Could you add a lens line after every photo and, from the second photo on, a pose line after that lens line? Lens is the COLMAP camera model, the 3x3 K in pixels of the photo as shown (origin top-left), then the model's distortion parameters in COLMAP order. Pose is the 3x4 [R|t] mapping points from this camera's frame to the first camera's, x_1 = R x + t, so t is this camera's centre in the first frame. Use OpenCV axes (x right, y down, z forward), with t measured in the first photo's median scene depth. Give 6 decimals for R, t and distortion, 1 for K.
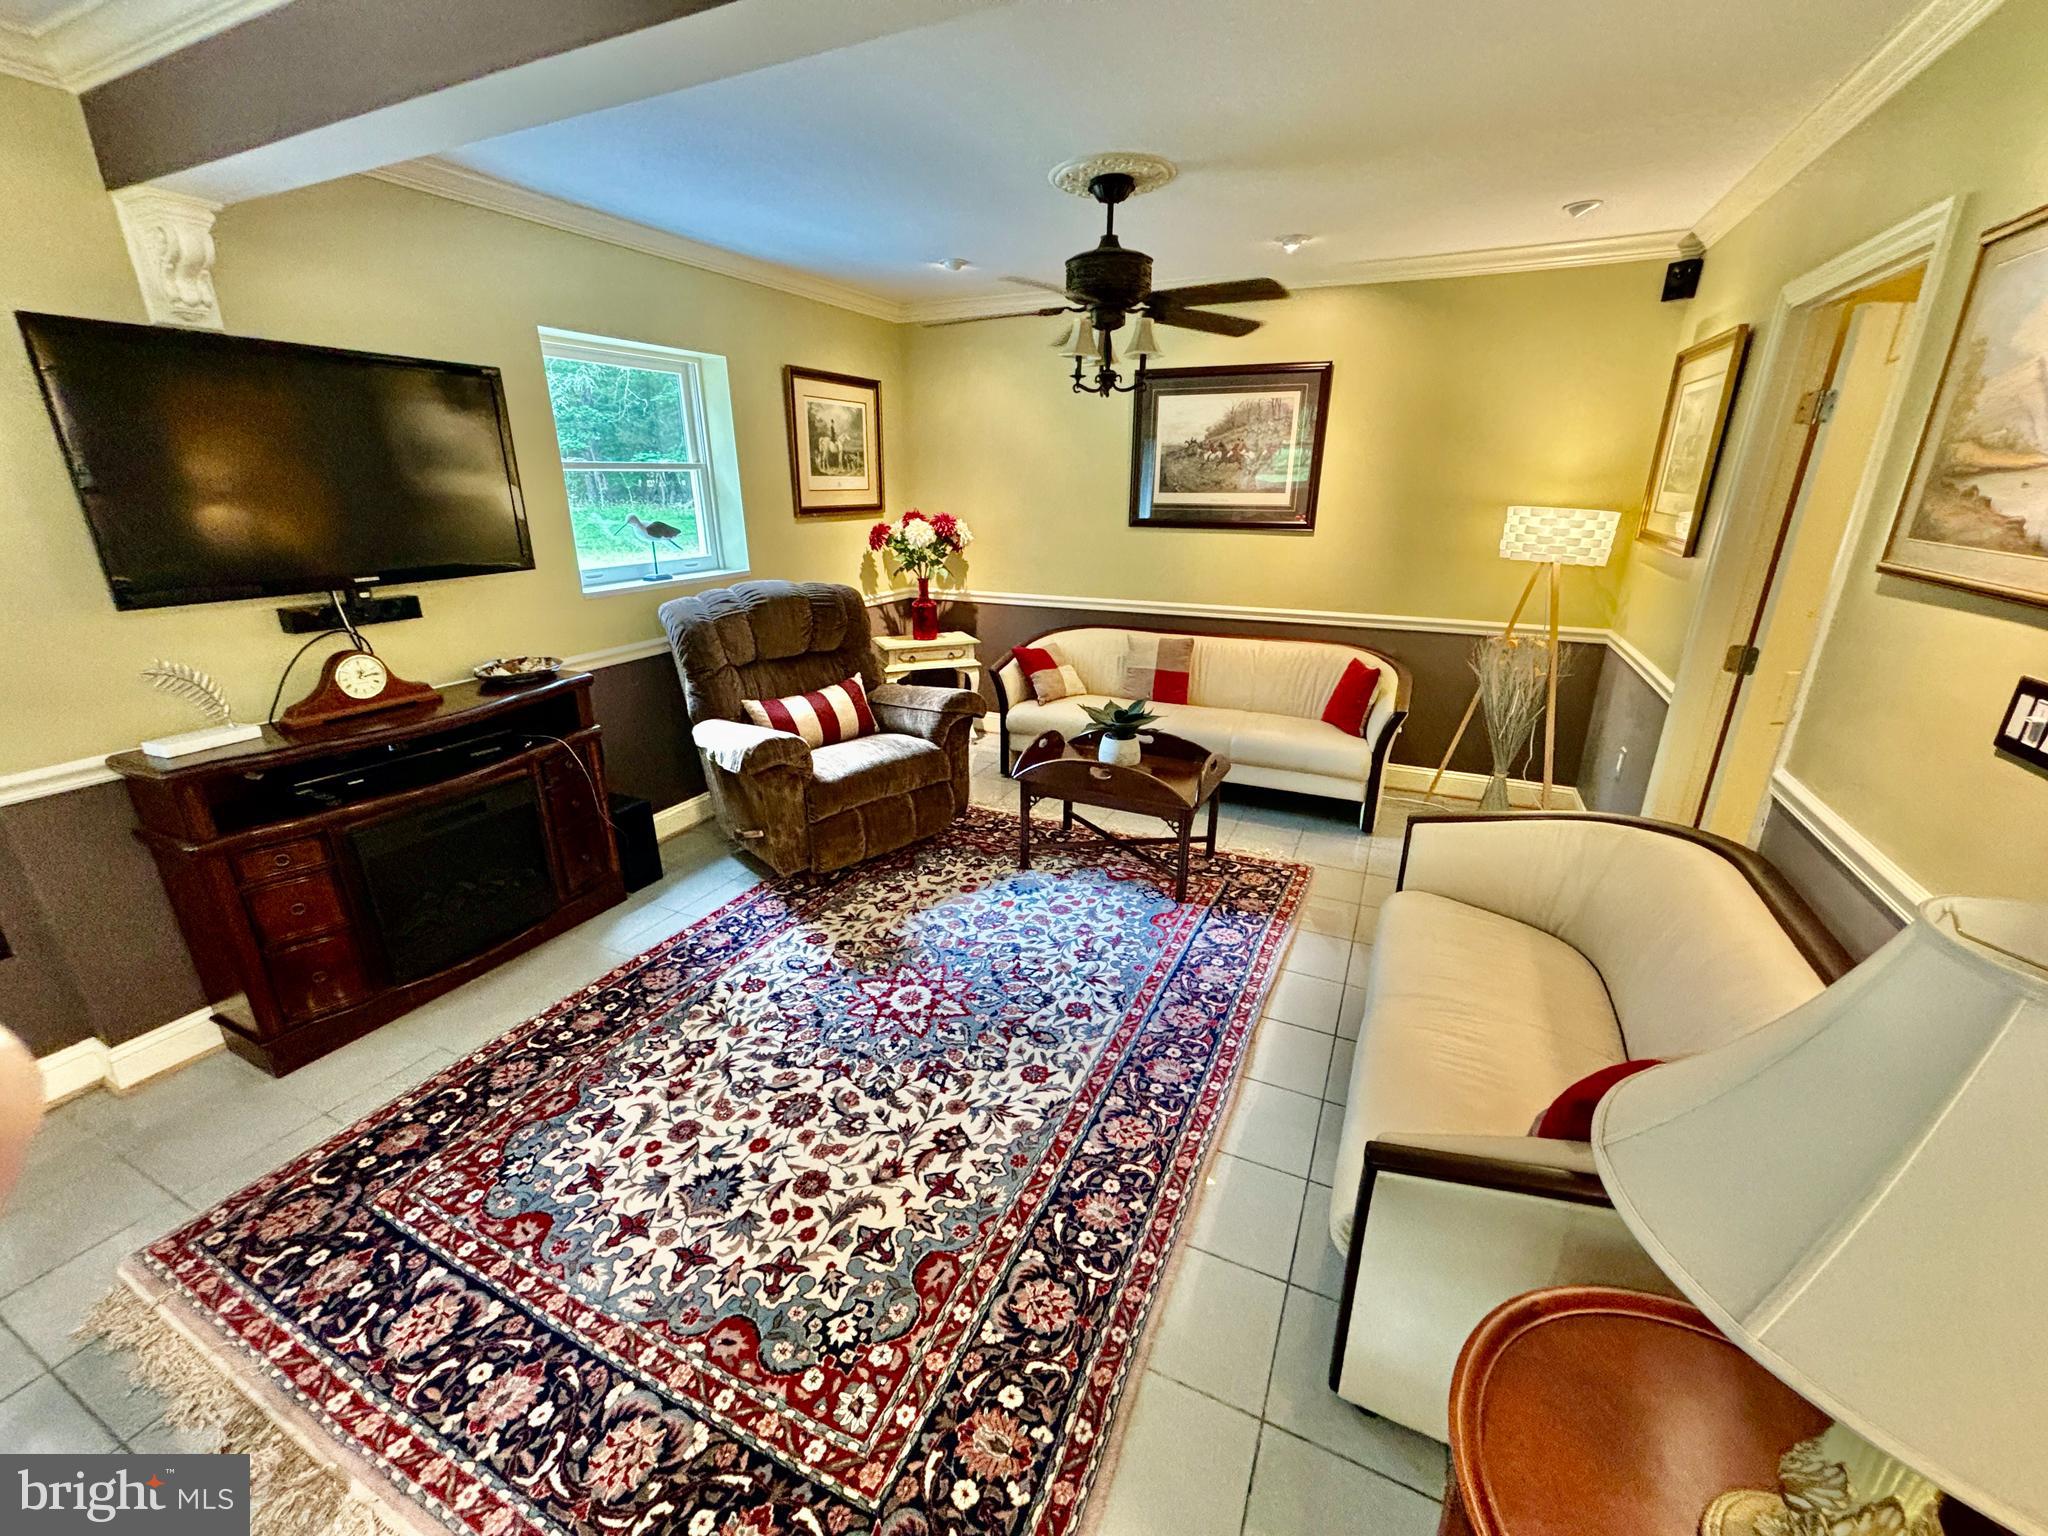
lens RADIAL K [[830.9, 0, 1024.0], [0, 830.9, 768.0], [0, 0, 1]] dist [0.008419, -0.000095]
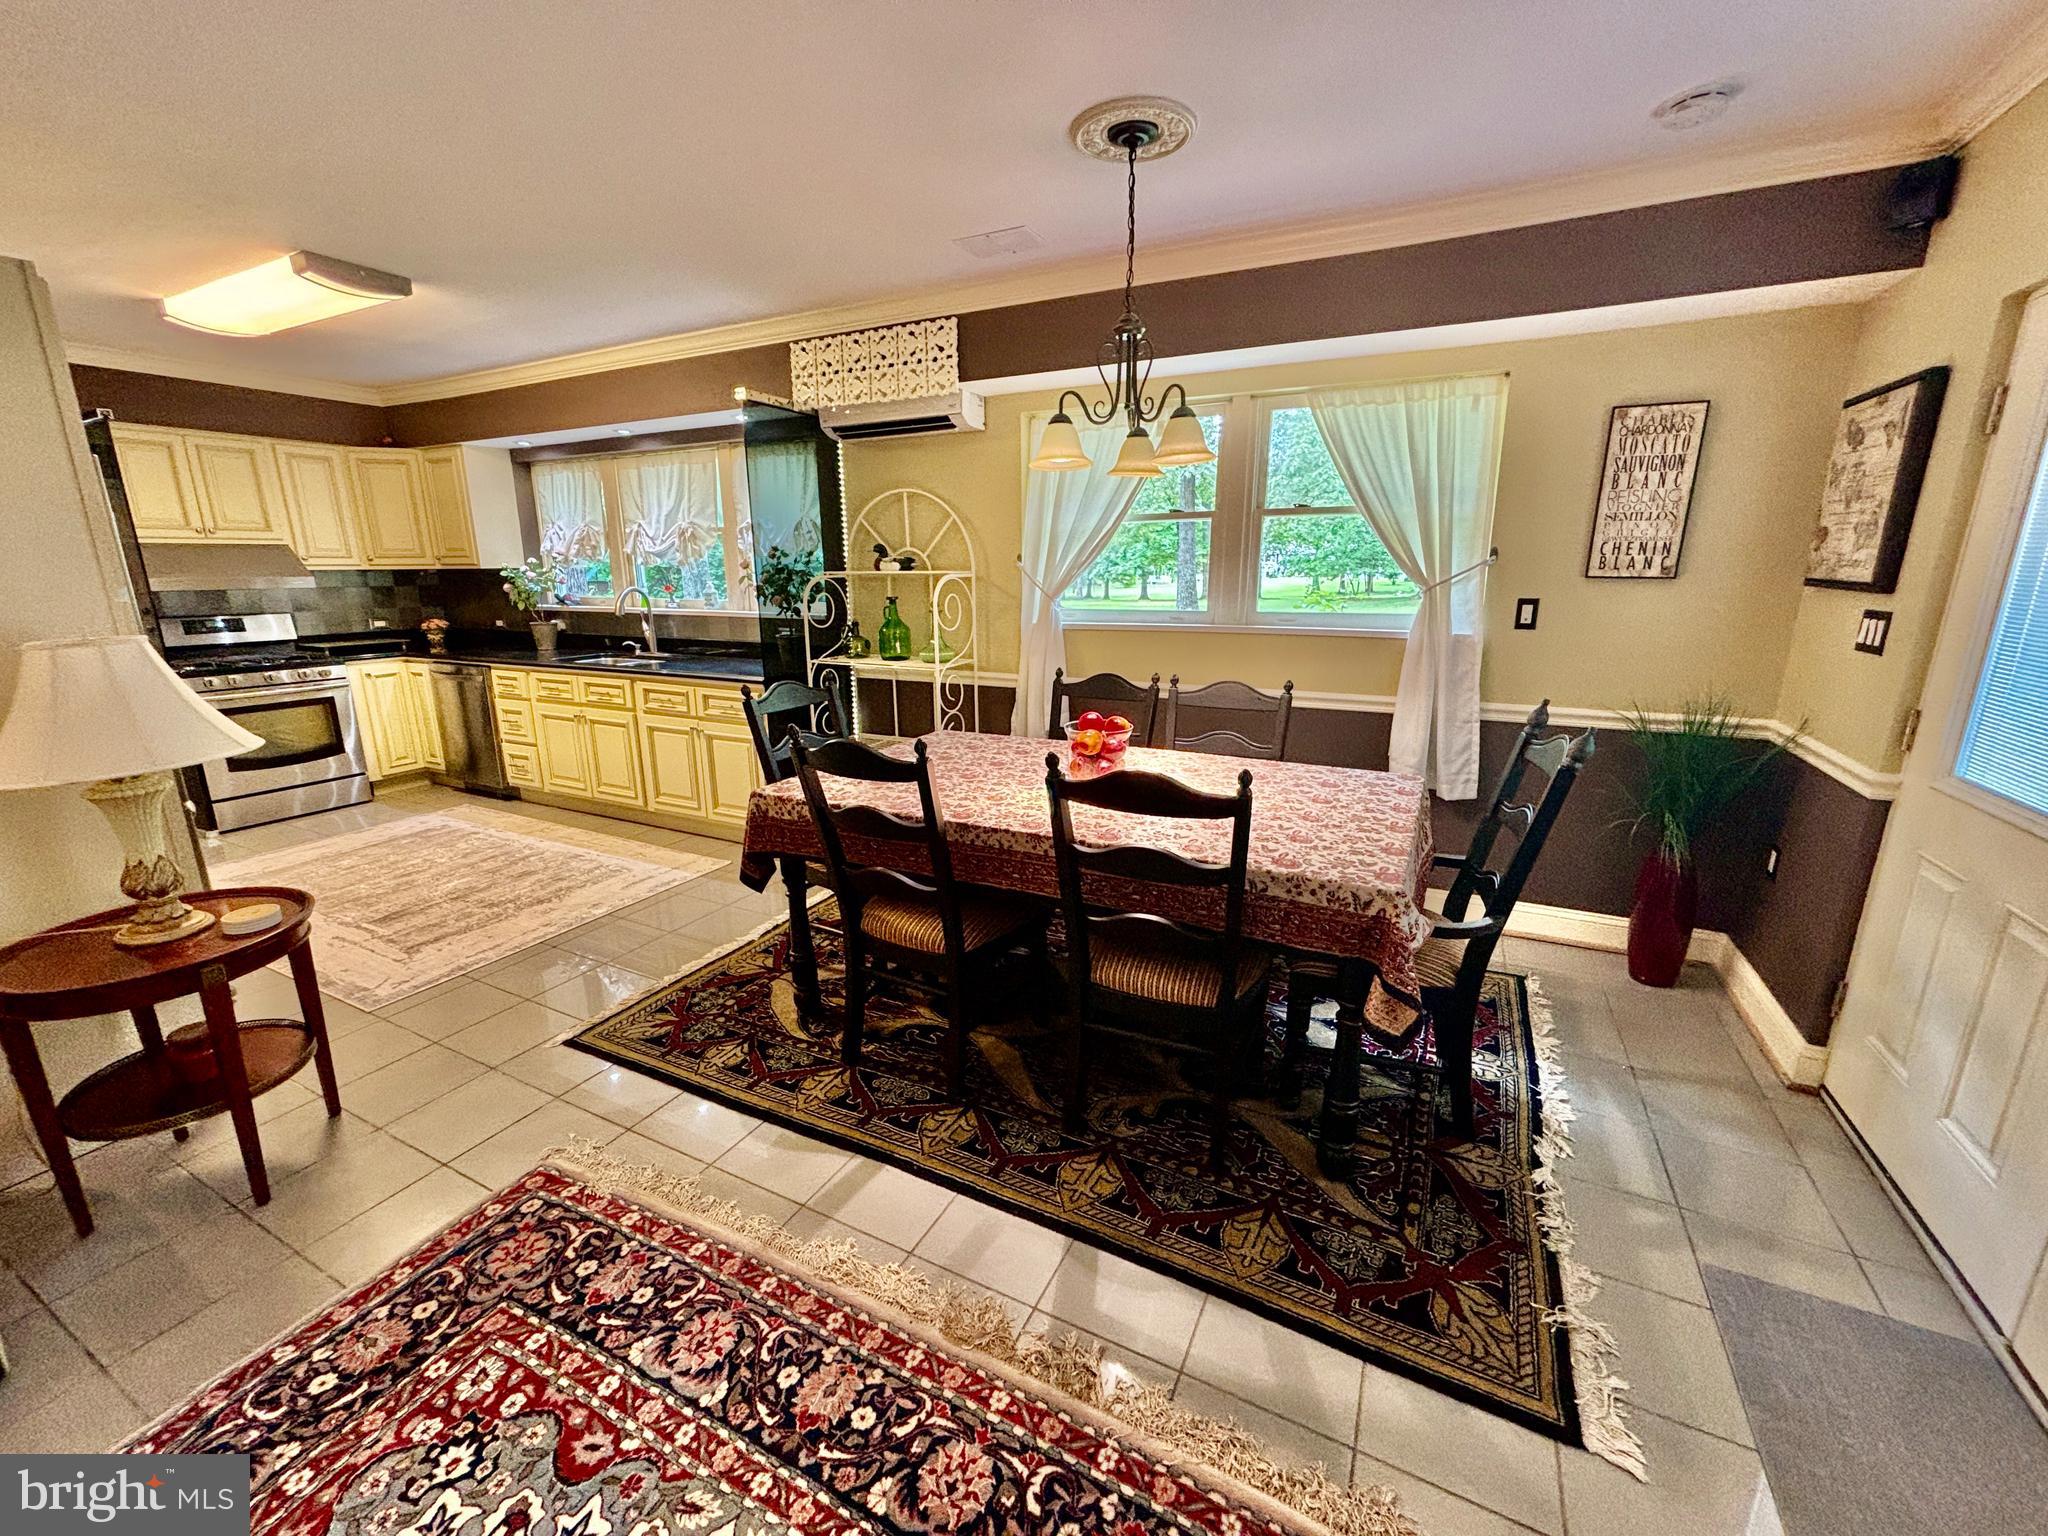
lens RADIAL K [[831.2, 0, 1027.2], [0, 831.2, 761.8], [0, 0, 1]] dist [-0.018480, 0.007811]
pose [[-0.999578, -0.004846, 0.028646, -0.500970], [0.011499, 0.839475, 0.543277, -0.217870], [-0.026680, 0.543377, -0.839065, 0.801731]]
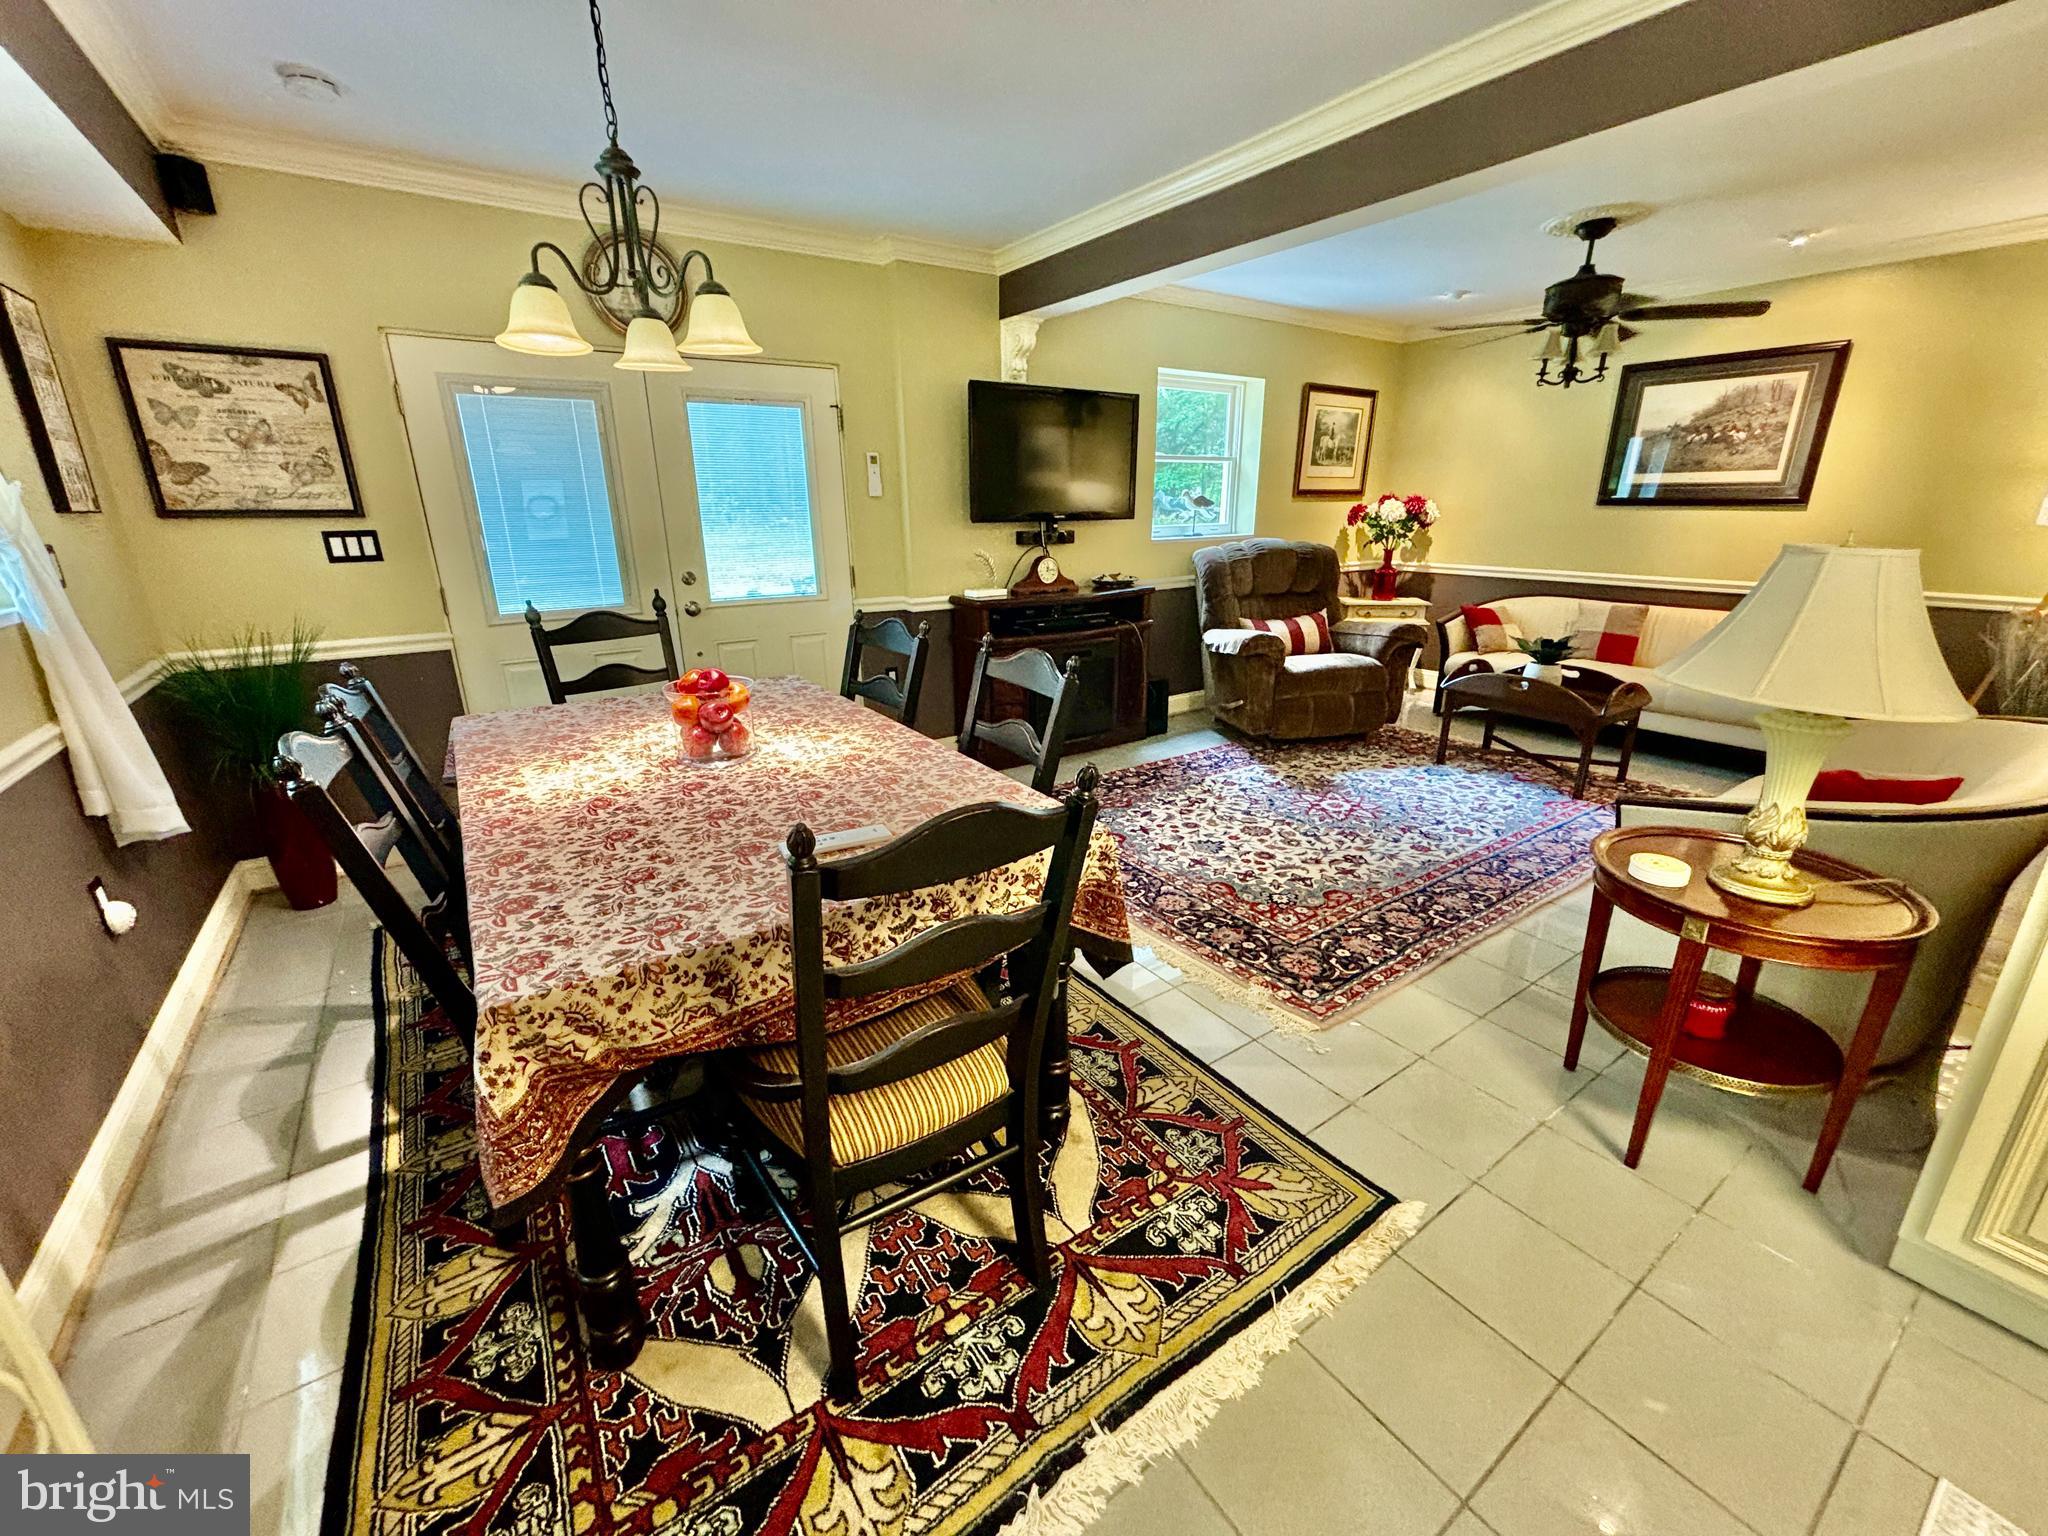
lens RADIAL K [[821.3, 0, 1016.7], [0, 821.3, 768.2], [0, 0, 1]] dist [-0.004422, -0.000296]
pose [[0.862773, 0.150484, -0.482677, 0.066969], [-0.160872, 0.986771, 0.020090, 0.277076], [0.479315, 0.060316, 0.875568, -0.536544]]
